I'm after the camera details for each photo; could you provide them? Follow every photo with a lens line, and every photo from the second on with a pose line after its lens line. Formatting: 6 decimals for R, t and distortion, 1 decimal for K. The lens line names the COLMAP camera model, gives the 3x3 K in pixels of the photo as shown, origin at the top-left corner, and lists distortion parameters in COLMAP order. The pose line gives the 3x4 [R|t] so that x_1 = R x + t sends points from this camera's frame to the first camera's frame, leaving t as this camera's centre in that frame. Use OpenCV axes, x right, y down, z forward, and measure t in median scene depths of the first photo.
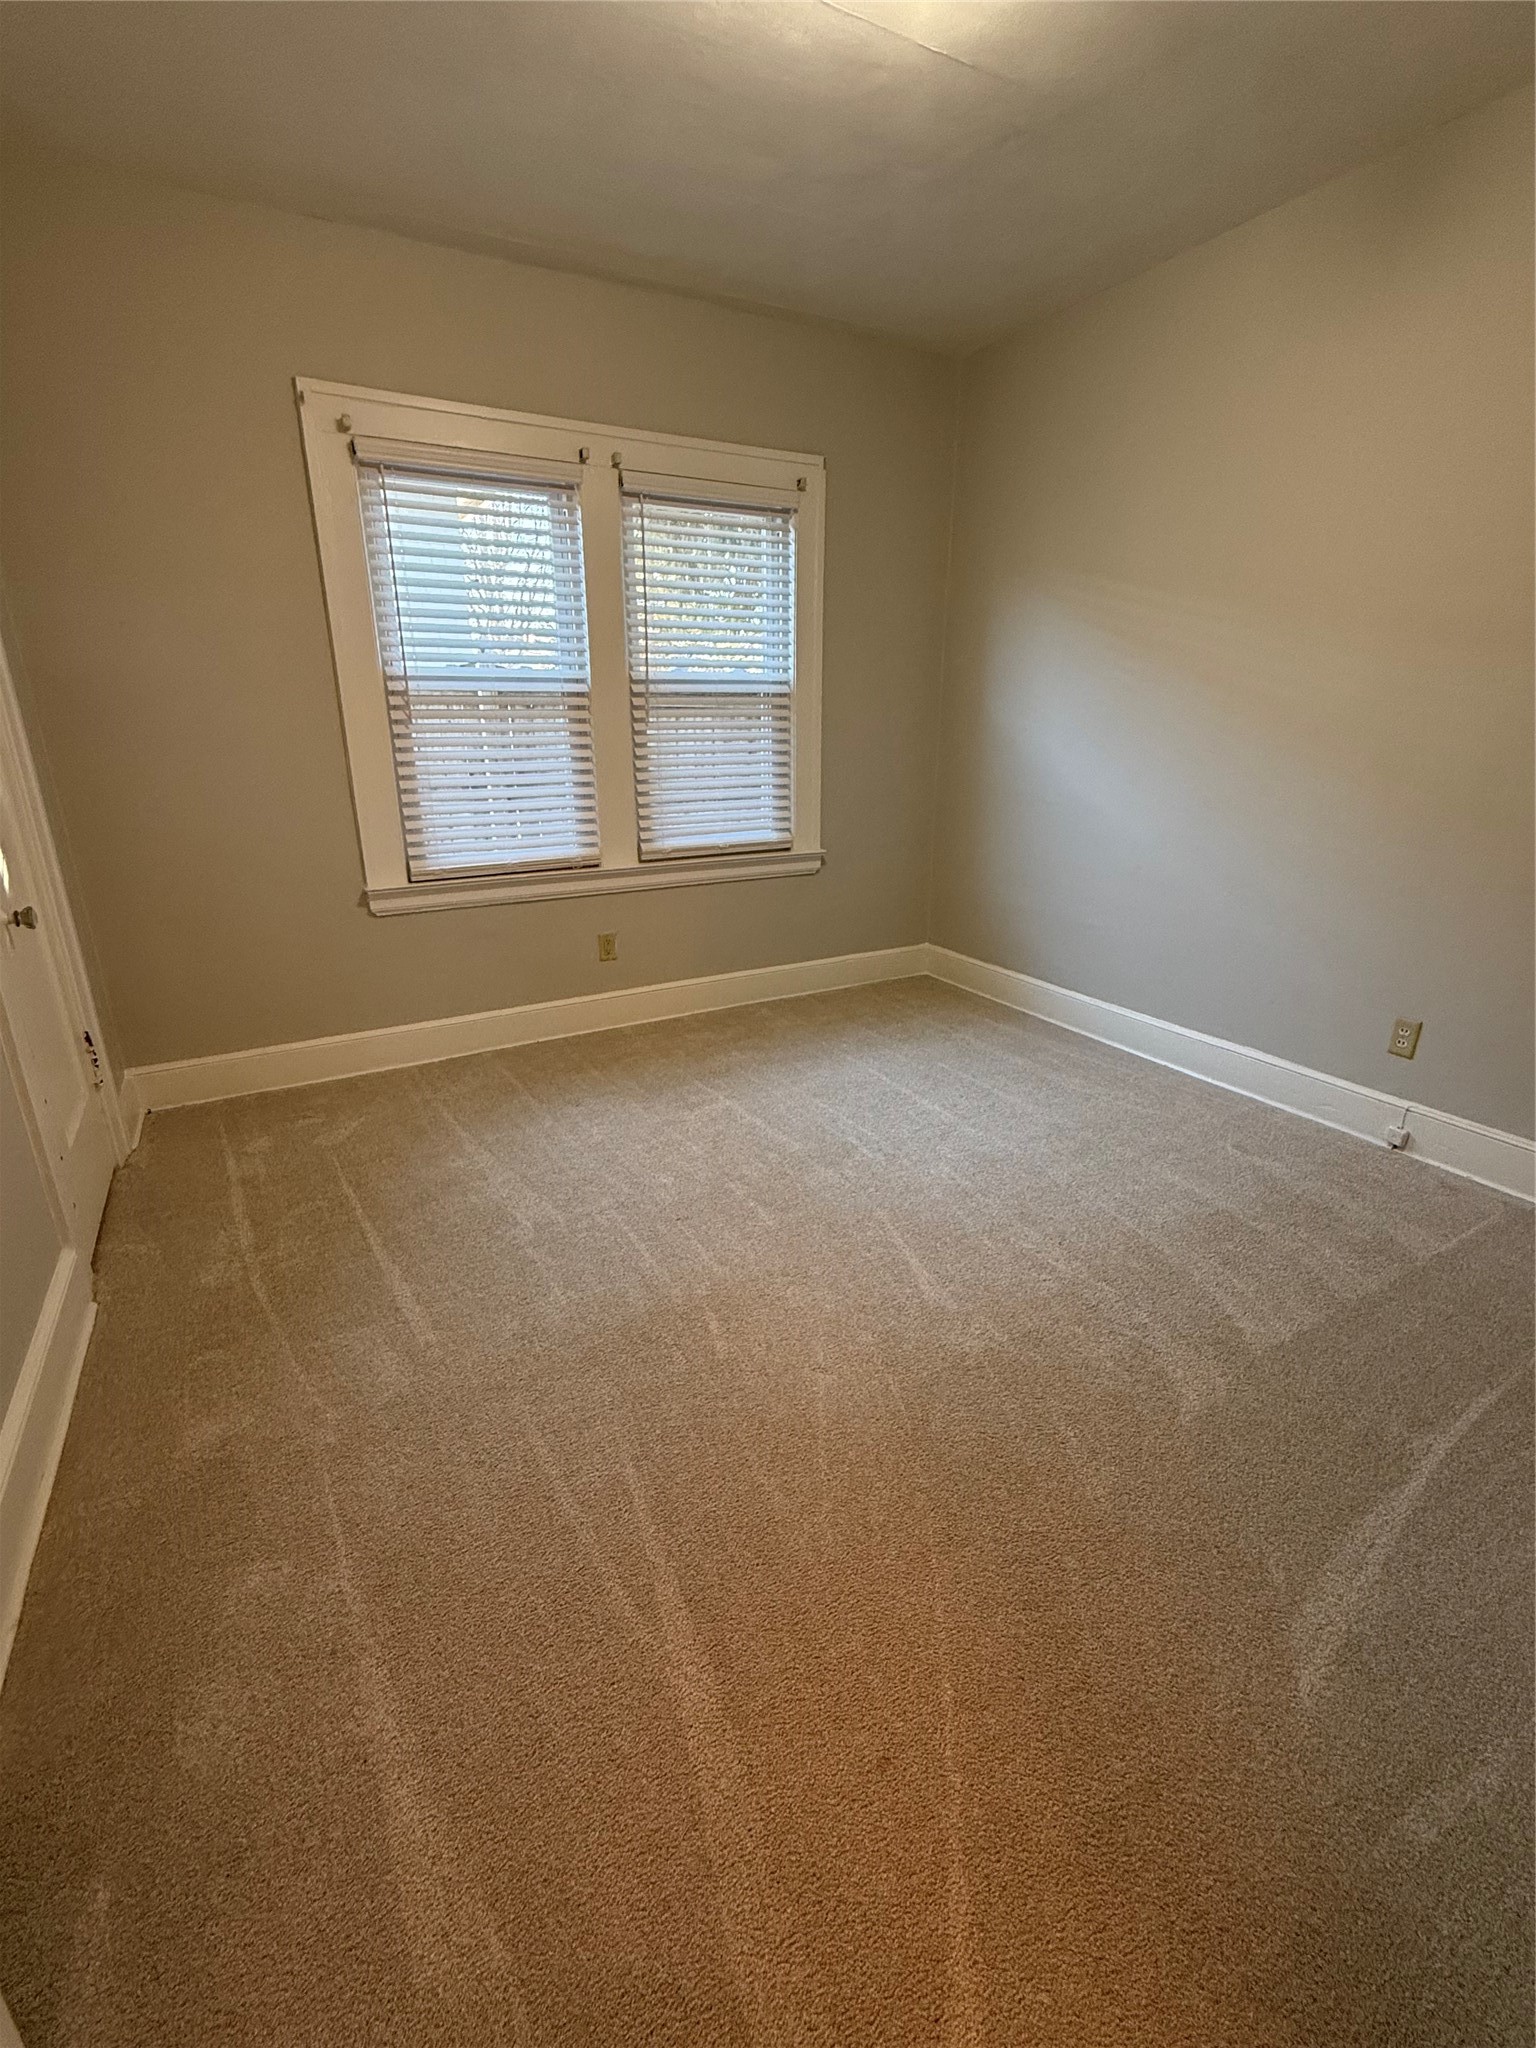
lens RADIAL K [[909.3, 0, 755.0], [0, 909.3, 1019.1], [0, 0, 1]] dist [0.018886, -0.000015]
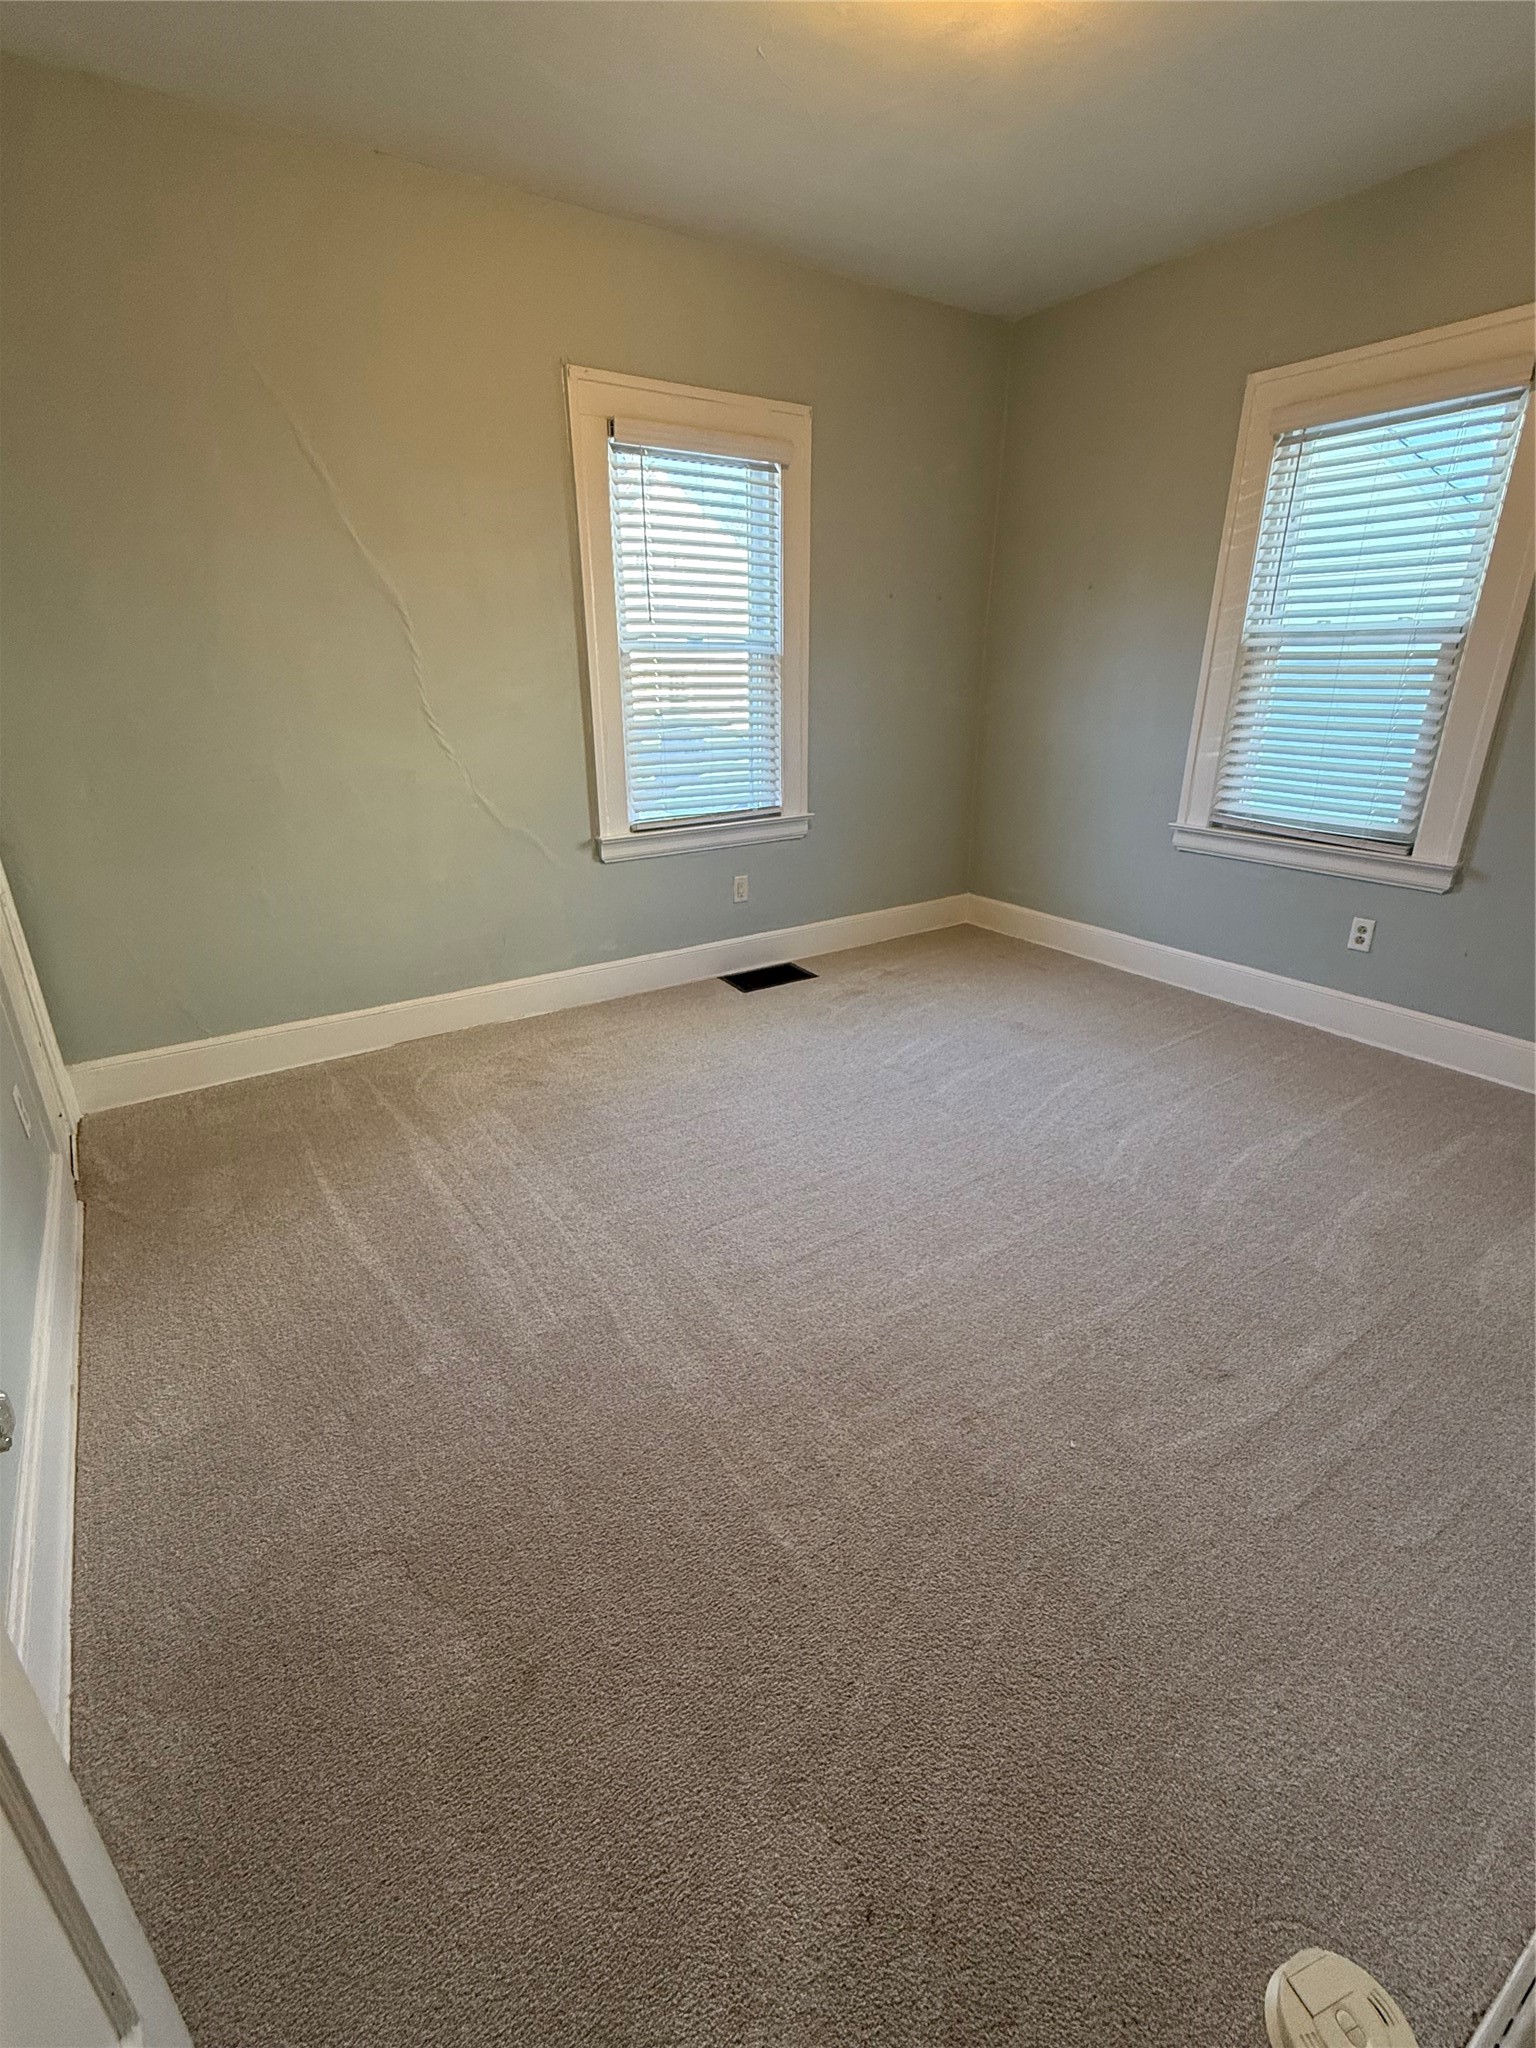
lens RADIAL K [[909.3, 0, 770.2], [0, 909.3, 1041.6], [0, 0, 1]] dist [0.018886, -0.000015]
pose [[0.995830, -0.042494, 0.080723, -0.175052], [0.038139, 0.997772, 0.054744, 0.030328], [-0.082869, -0.051437, 0.995232, -0.082831]]
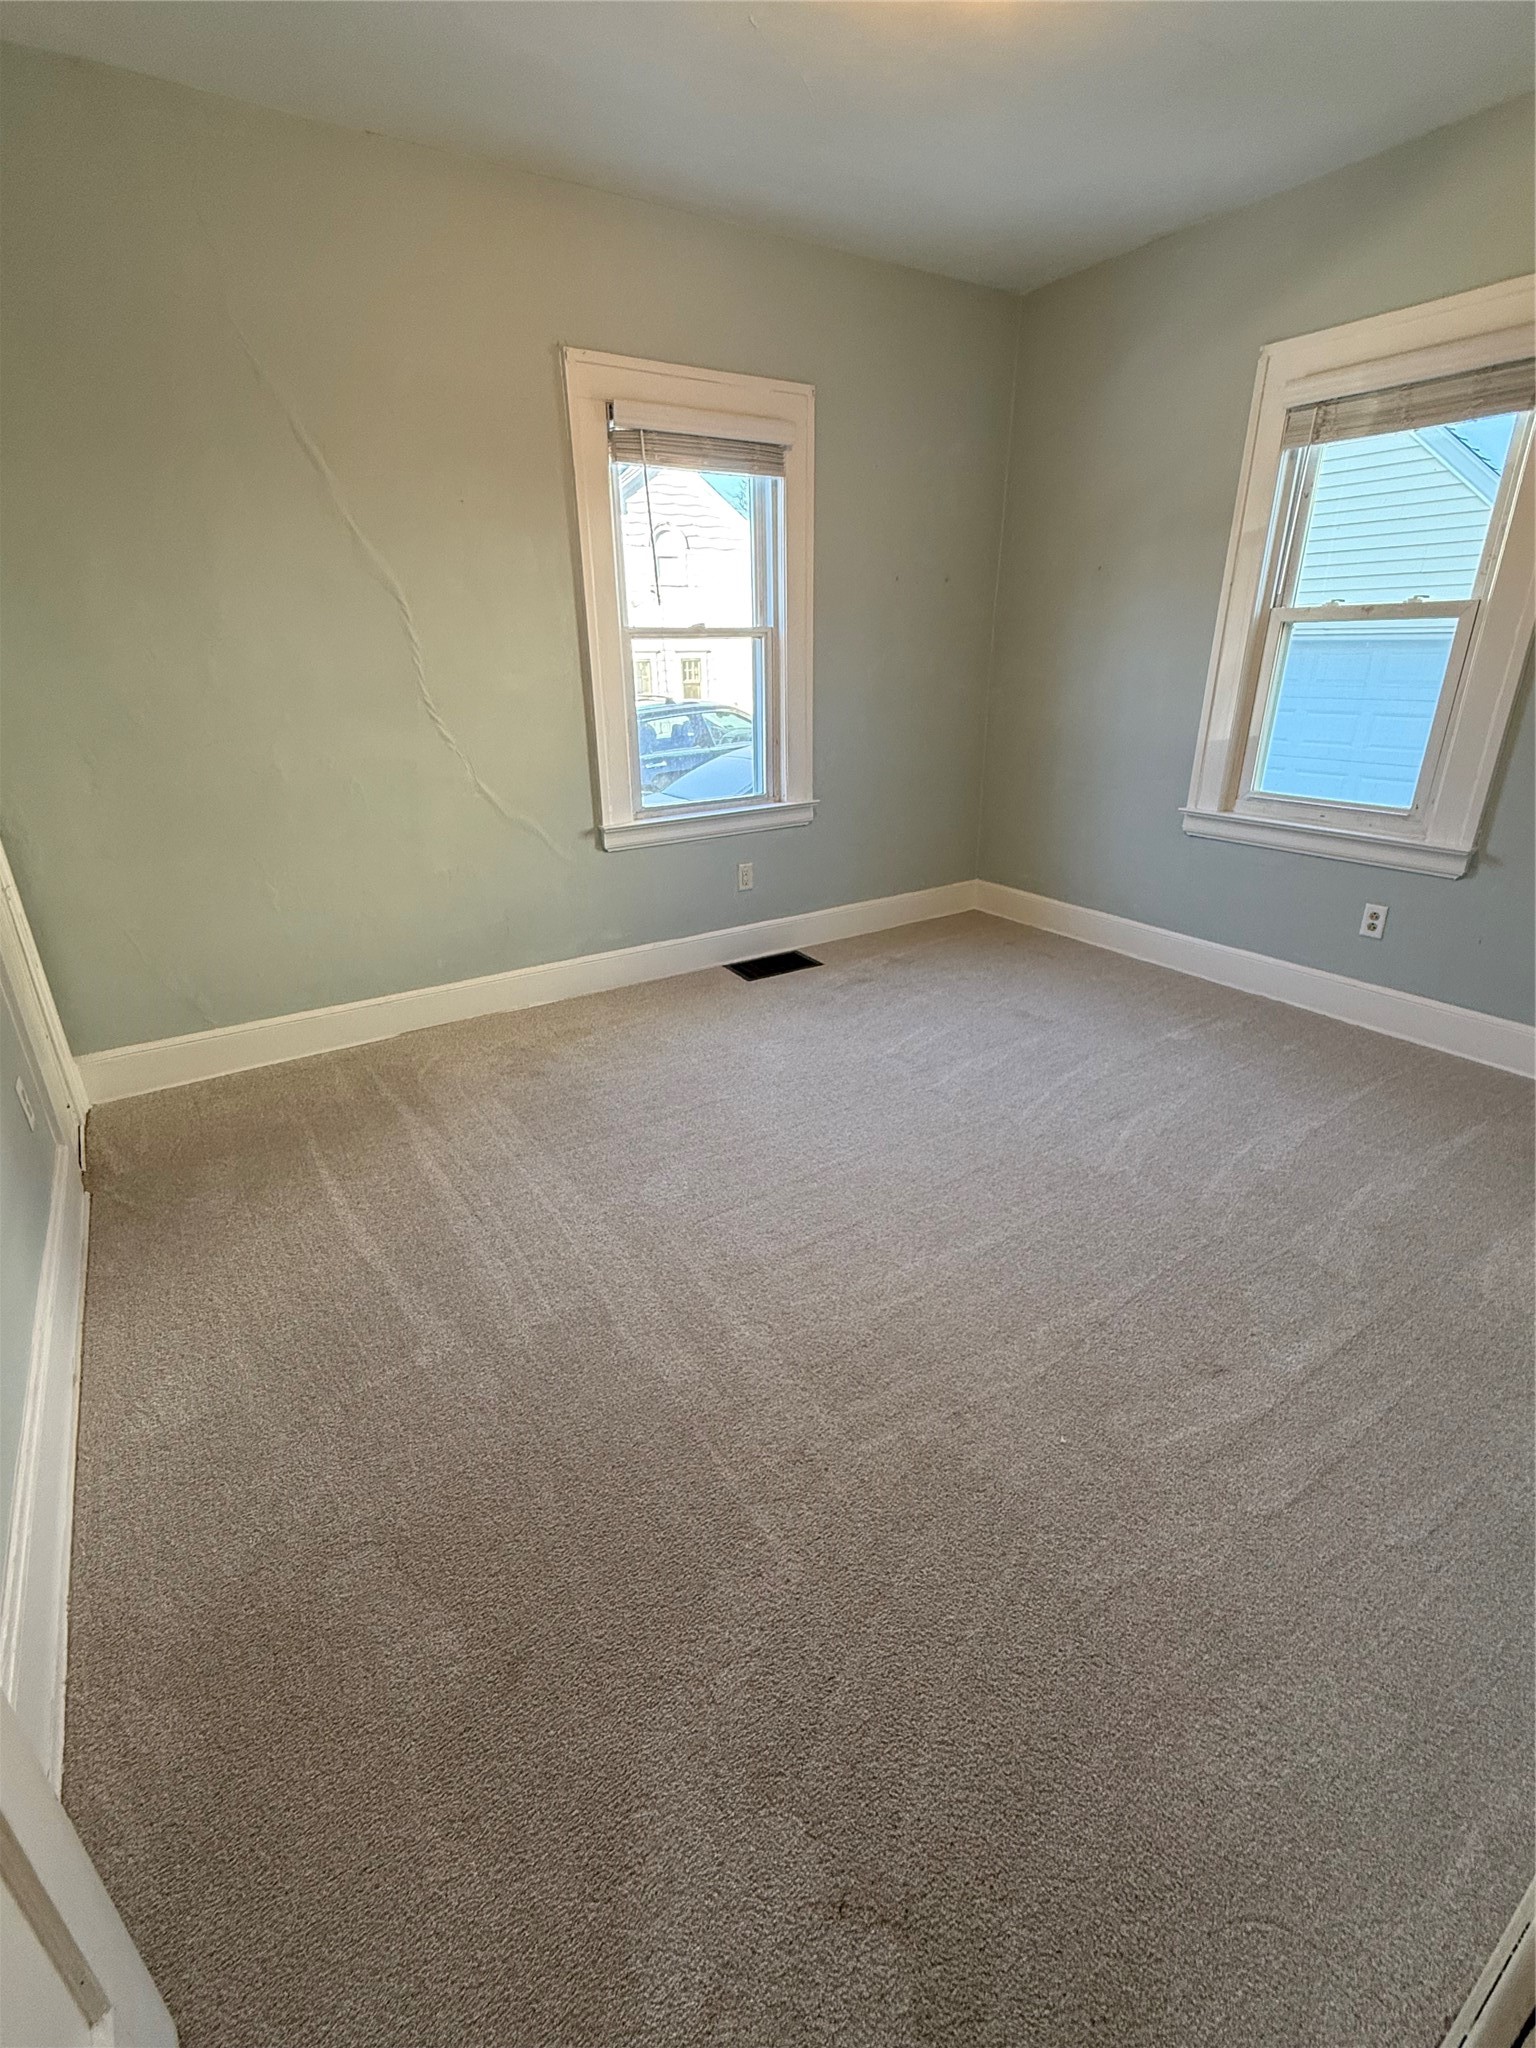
lens RADIAL K [[909.3, 0, 764.2], [0, 909.3, 1043.5], [0, 0, 1]] dist [0.018886, -0.000015]
pose [[0.997067, -0.045282, 0.061697, -0.169842], [0.040864, 0.996633, 0.071089, 0.028604], [-0.064708, -0.068359, 0.995560, -0.082205]]
